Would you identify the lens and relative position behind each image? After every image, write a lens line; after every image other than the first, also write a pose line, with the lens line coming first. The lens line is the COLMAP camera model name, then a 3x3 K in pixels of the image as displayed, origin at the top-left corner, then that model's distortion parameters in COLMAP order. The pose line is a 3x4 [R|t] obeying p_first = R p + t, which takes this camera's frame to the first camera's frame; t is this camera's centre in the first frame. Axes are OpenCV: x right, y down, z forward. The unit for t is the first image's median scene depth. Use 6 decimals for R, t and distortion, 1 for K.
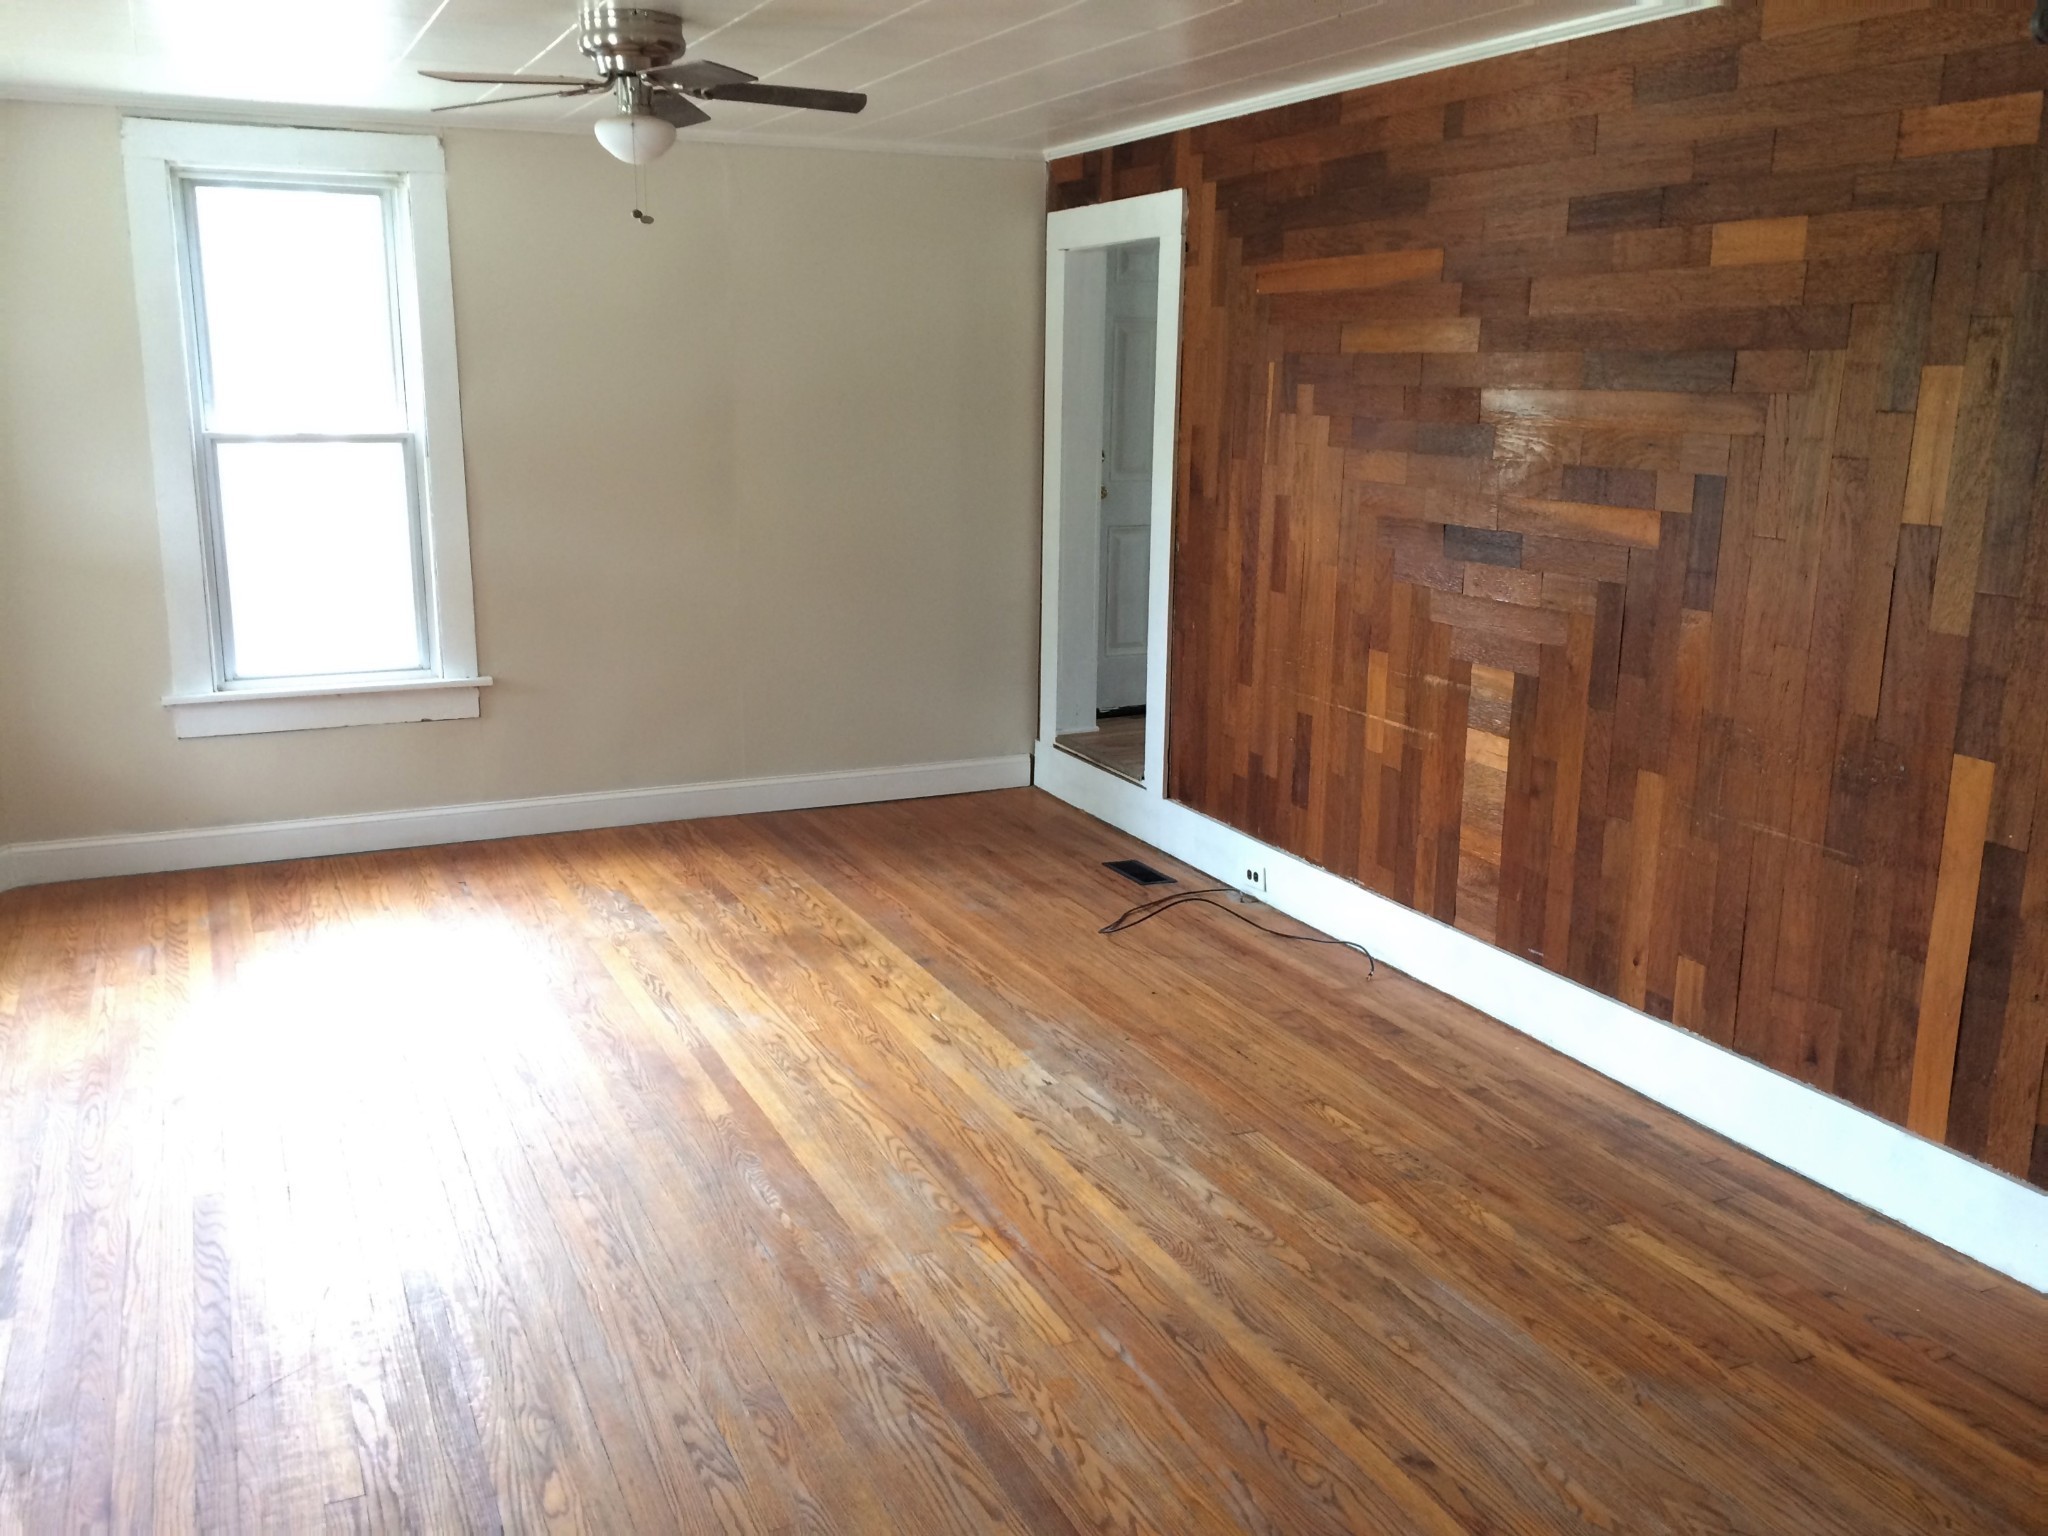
lens RADIAL K [[1754.3, 0, 1022.1], [0, 1754.3, 756.7], [0, 0, 1]] dist [0.096928, -0.129341]
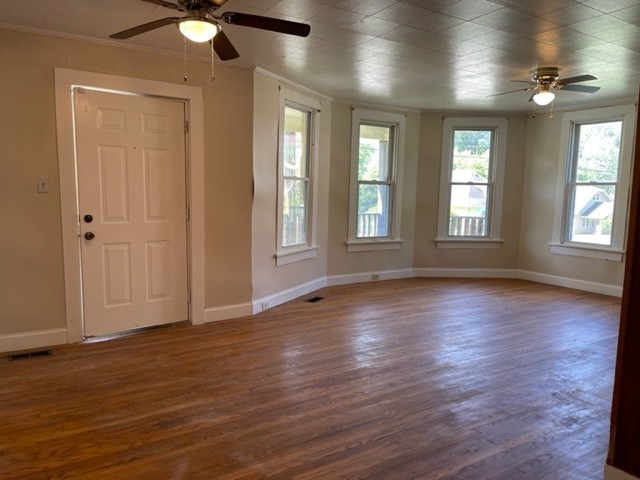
lens RADIAL K [[494.2, 0, 324.7], [0, 494.2, 243.9], [0, 0, 1]] dist [0.033776, -0.038574]
pose [[0.128857, 0.103105, -0.986289, 0.900929], [-0.230542, 0.970444, 0.071328, 0.013080], [0.964493, 0.218190, 0.148819, 0.417346]]
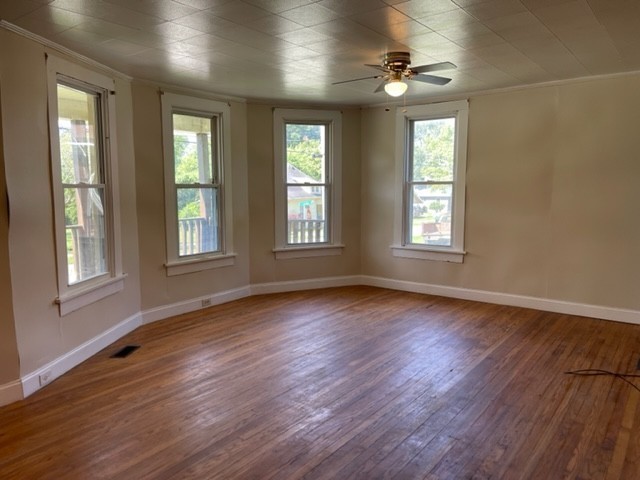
lens RADIAL K [[494.2, 0, 332.5], [0, 494.2, 247.6], [0, 0, 1]] dist [0.033776, -0.038574]
pose [[0.482634, 0.102468, -0.869807, 0.622331], [-0.180405, 0.983466, 0.015755, -0.031827], [0.857041, 0.149314, 0.493140, 0.459583]]
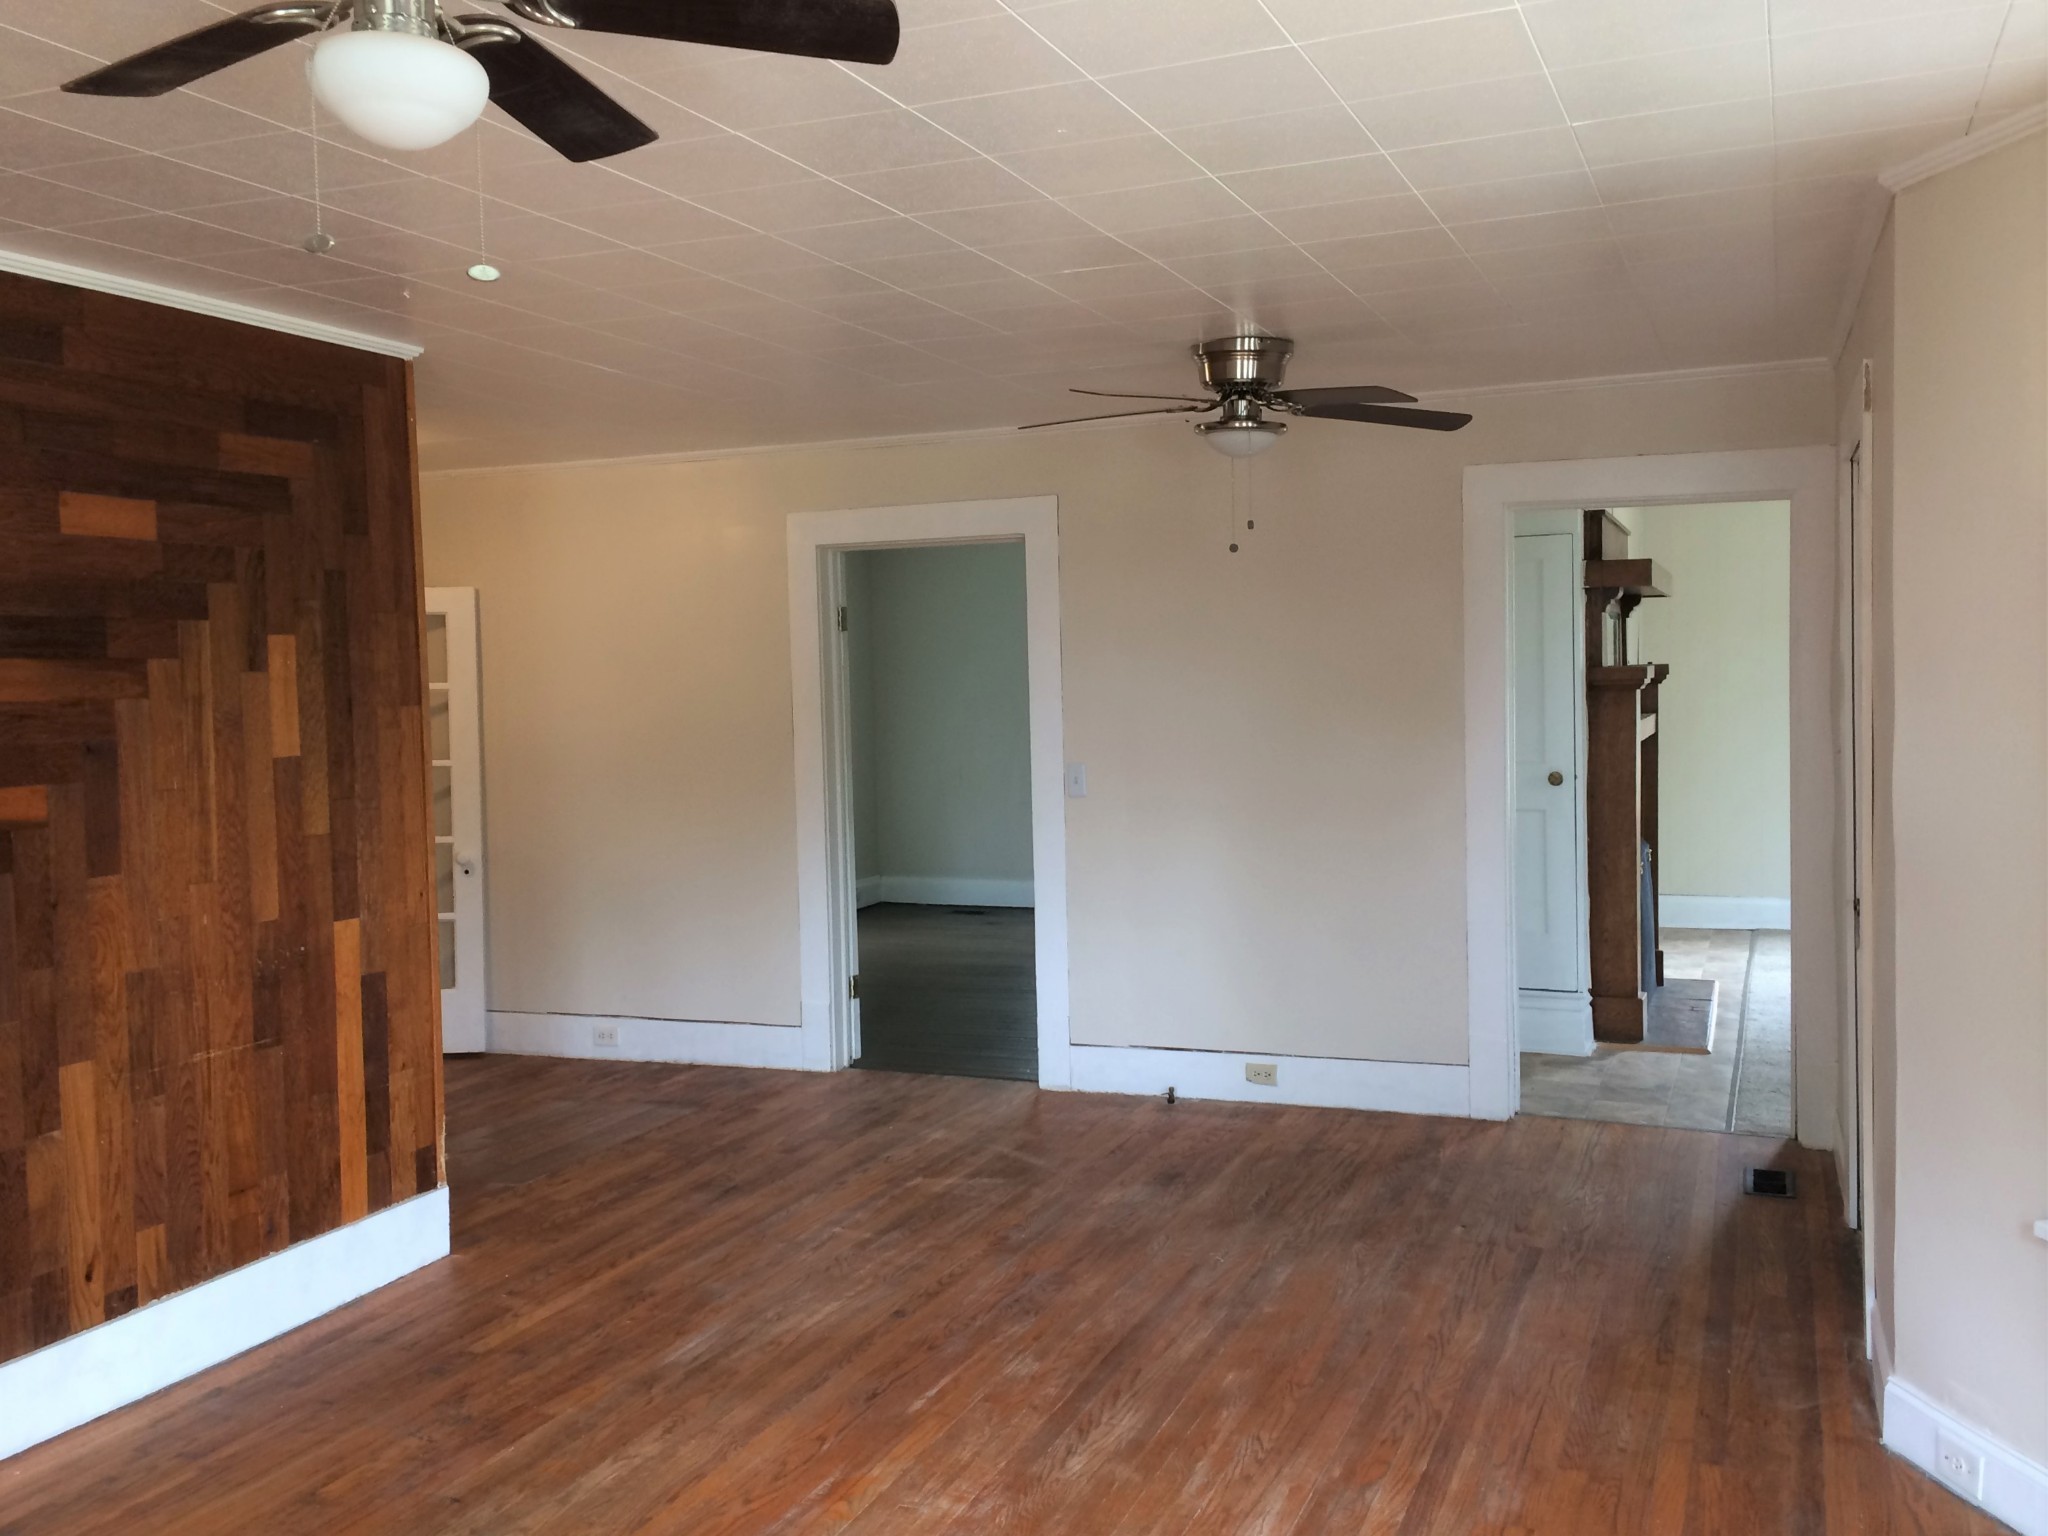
lens RADIAL K [[1754.3, 0, 1013.2], [0, 1754.3, 762.4], [0, 0, 1]] dist [0.096928, -0.129341]
pose [[-0.675496, -0.025004, 0.736940, -0.662752], [0.178359, 0.964206, 0.196202, -0.240687], [-0.715468, 0.263974, -0.646857, 1.231915]]
